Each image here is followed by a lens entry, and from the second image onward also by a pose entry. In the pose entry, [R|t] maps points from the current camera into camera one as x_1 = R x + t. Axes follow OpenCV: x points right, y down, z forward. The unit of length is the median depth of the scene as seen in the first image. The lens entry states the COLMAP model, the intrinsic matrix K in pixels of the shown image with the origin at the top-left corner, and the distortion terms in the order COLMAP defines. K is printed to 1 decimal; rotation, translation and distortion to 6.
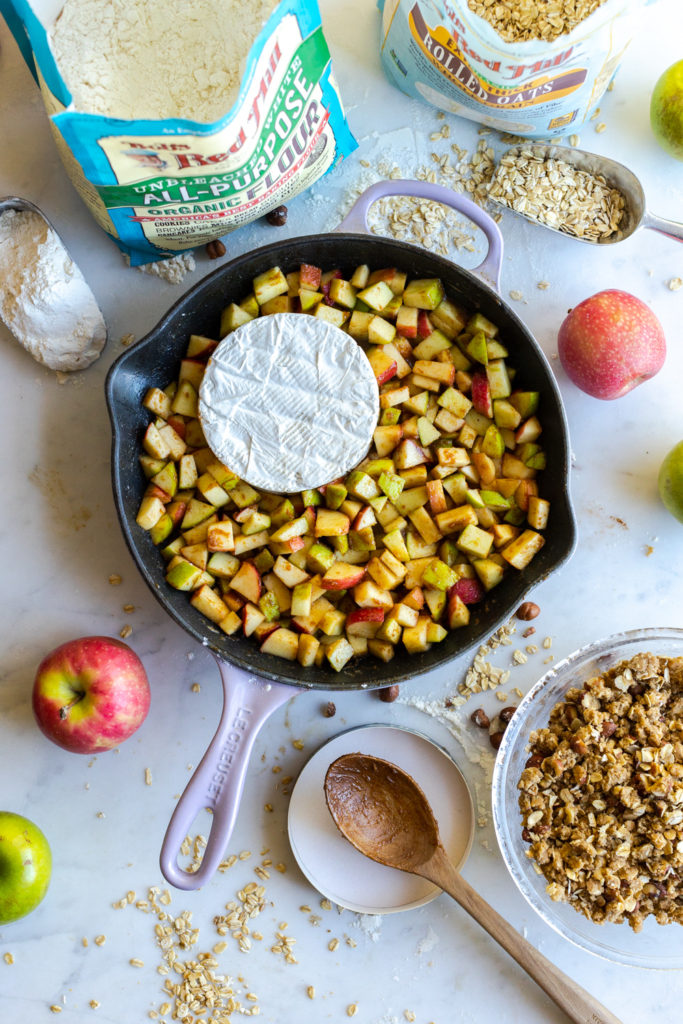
lens RADIAL K [[1530.7, 0, 341.5], [0, 1530.7, 512.0], [0, 0, 1]] dist [-0.026140, 0.068526]
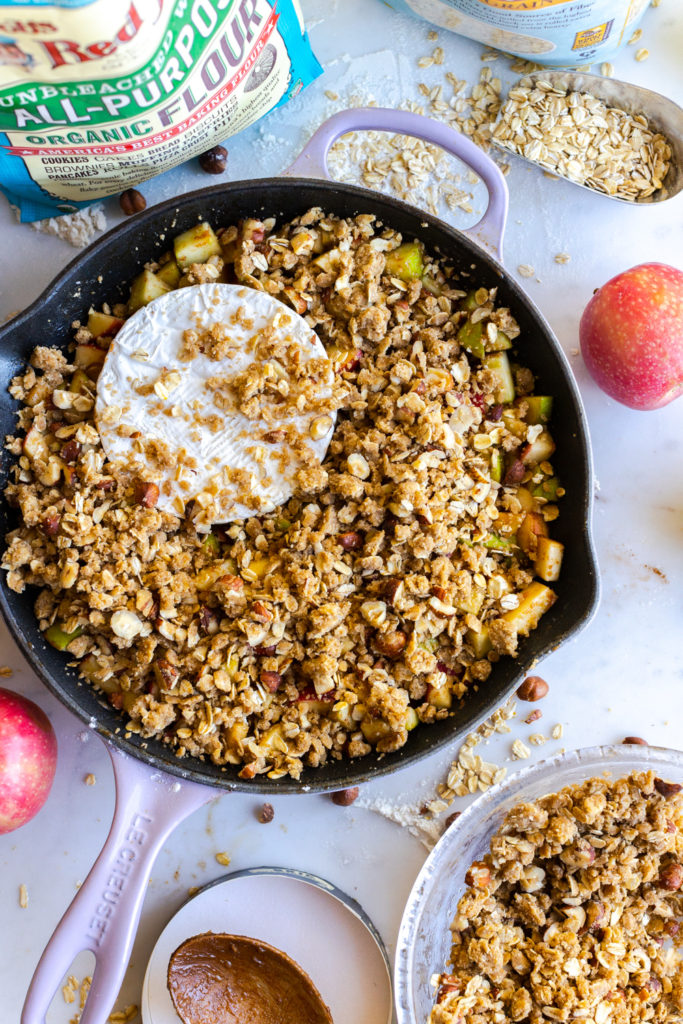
lens RADIAL K [[1530.7, 0, 341.5], [0, 1530.7, 512.0], [0, 0, 1]] dist [-0.026140, 0.068526]
pose [[0.999621, 0.023053, -0.015074, 0.038345], [-0.023336, 0.999550, -0.018871, -0.005732], [0.014633, 0.019216, 0.999708, 0.251986]]
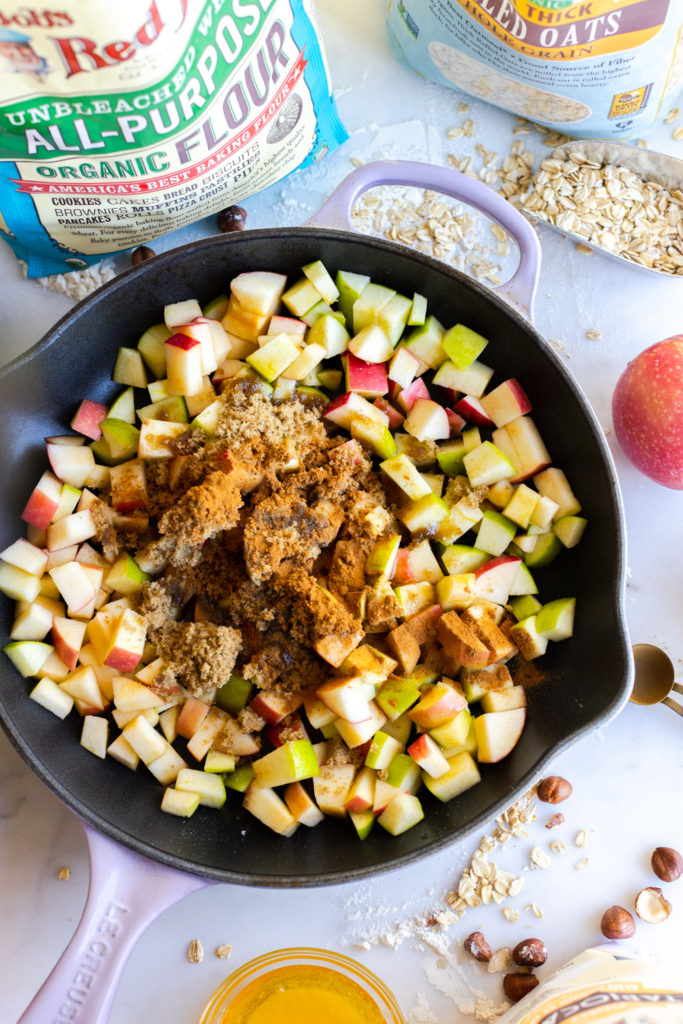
lens RADIAL K [[1530.7, 0, 341.5], [0, 1530.7, 512.0], [0, 0, 1]] dist [-0.026140, 0.068526]
pose [[0.998021, 0.057632, -0.025163, 0.037790], [-0.060833, 0.986187, -0.154060, 0.054888], [0.015936, 0.155285, 0.987741, 0.311835]]
